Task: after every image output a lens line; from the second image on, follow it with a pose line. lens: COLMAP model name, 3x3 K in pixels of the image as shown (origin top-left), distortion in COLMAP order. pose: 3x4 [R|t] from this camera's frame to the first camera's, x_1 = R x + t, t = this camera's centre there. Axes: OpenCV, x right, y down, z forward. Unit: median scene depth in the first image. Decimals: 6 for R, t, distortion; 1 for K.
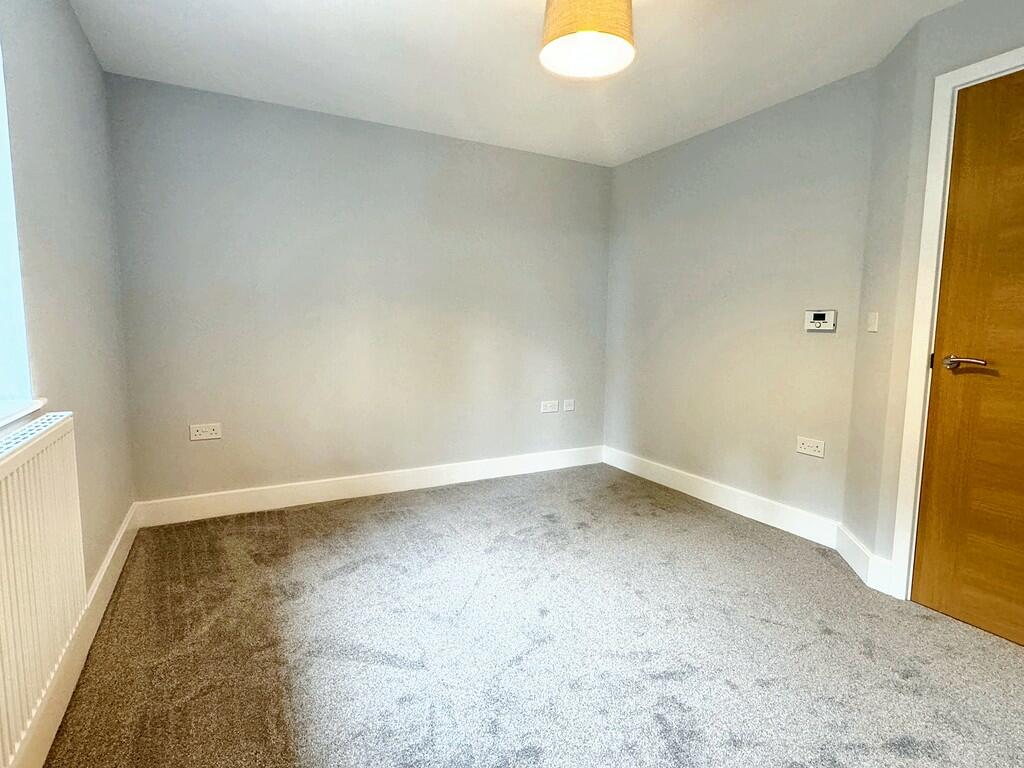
lens RADIAL K [[537.2, 0, 512.0], [0, 537.2, 384.0], [0, 0, 1]] dist [-0.000285, -0.000085]
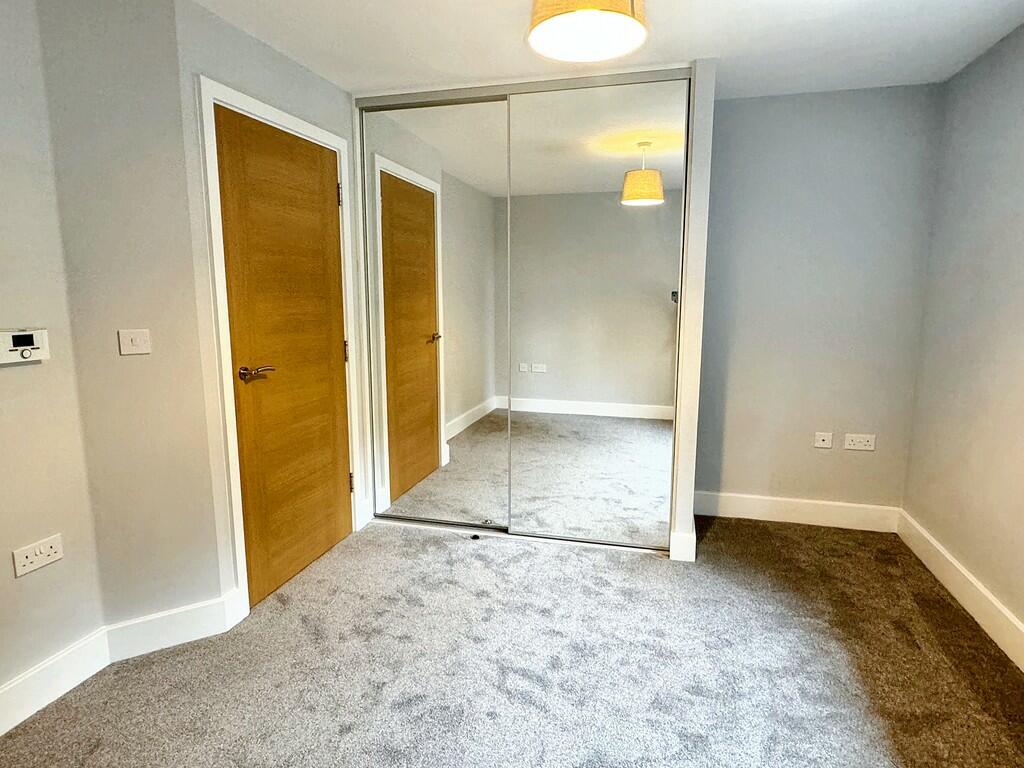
lens RADIAL K [[587.3, 0, 512.0], [0, 587.3, 384.0], [0, 0, 1]] dist [0.002061, 0.000806]
pose [[-0.726964, -0.115737, 0.676851, -0.264815], [0.067797, 0.968780, 0.238471, -0.198162], [-0.683320, 0.219248, -0.696422, 1.103855]]
